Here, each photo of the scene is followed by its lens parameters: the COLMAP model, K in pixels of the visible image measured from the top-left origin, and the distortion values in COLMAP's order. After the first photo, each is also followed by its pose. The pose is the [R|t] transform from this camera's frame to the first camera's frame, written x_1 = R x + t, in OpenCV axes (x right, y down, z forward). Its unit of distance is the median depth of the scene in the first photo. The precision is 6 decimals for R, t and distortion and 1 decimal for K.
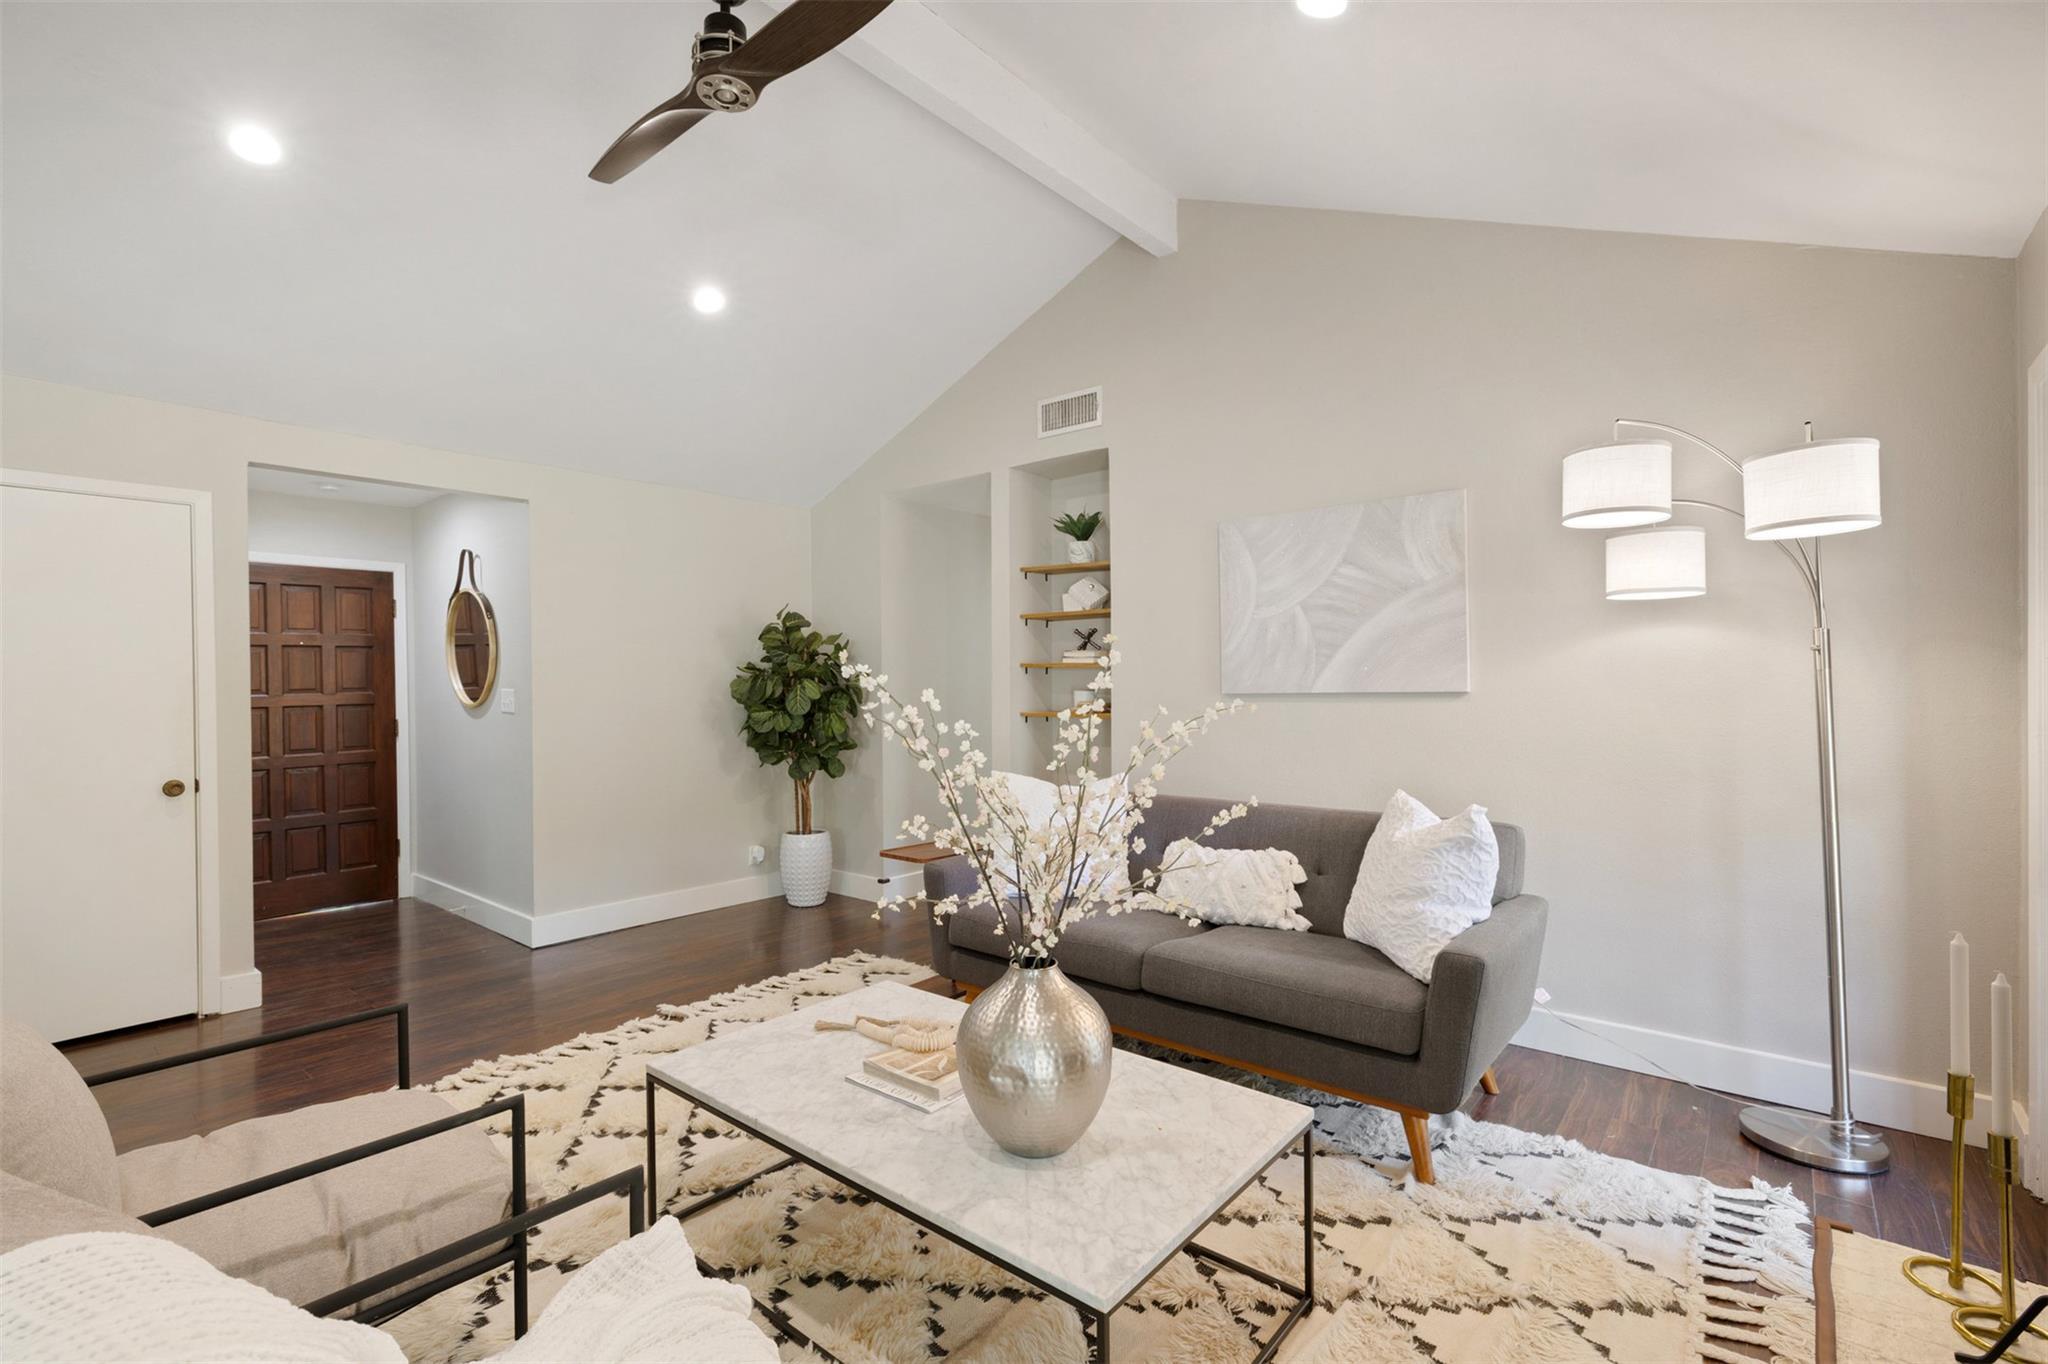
lens RADIAL K [[921.5, 0, 1031.9], [0, 921.5, 689.9], [0, 0, 1]] dist [0.004194, 0.000865]
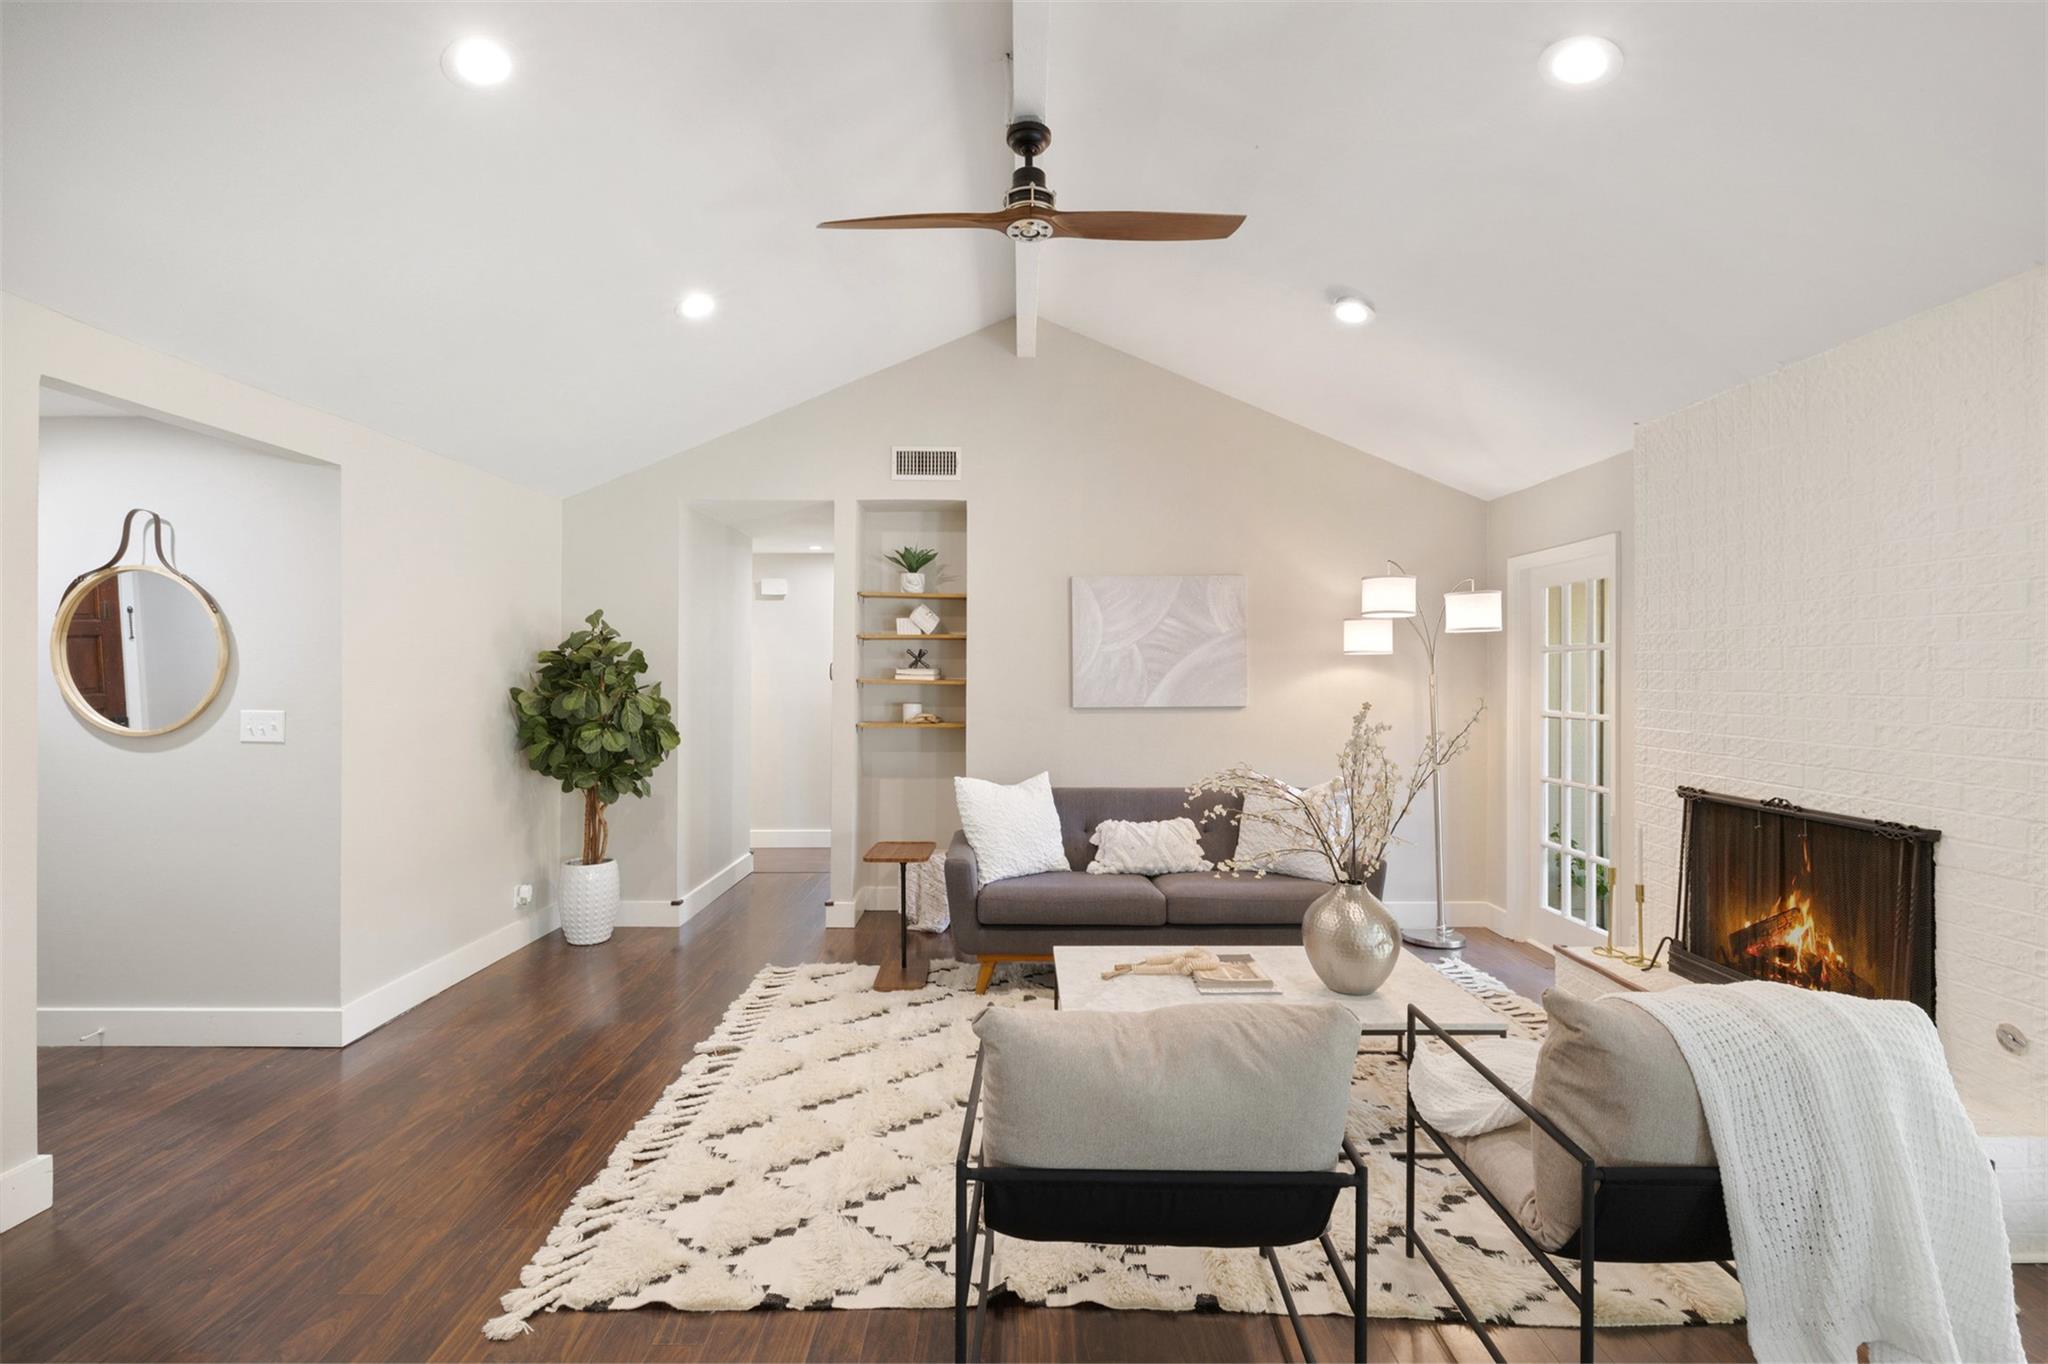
lens RADIAL K [[921.5, 0, 1035.3], [0, 921.5, 670.5], [0, 0, 1]] dist [0.004194, 0.000865]
pose [[0.761437, 0.011873, 0.648131, -0.735051], [-0.003893, 0.999898, -0.013744, -0.032263], [-0.648228, 0.007943, 0.761405, 0.042348]]
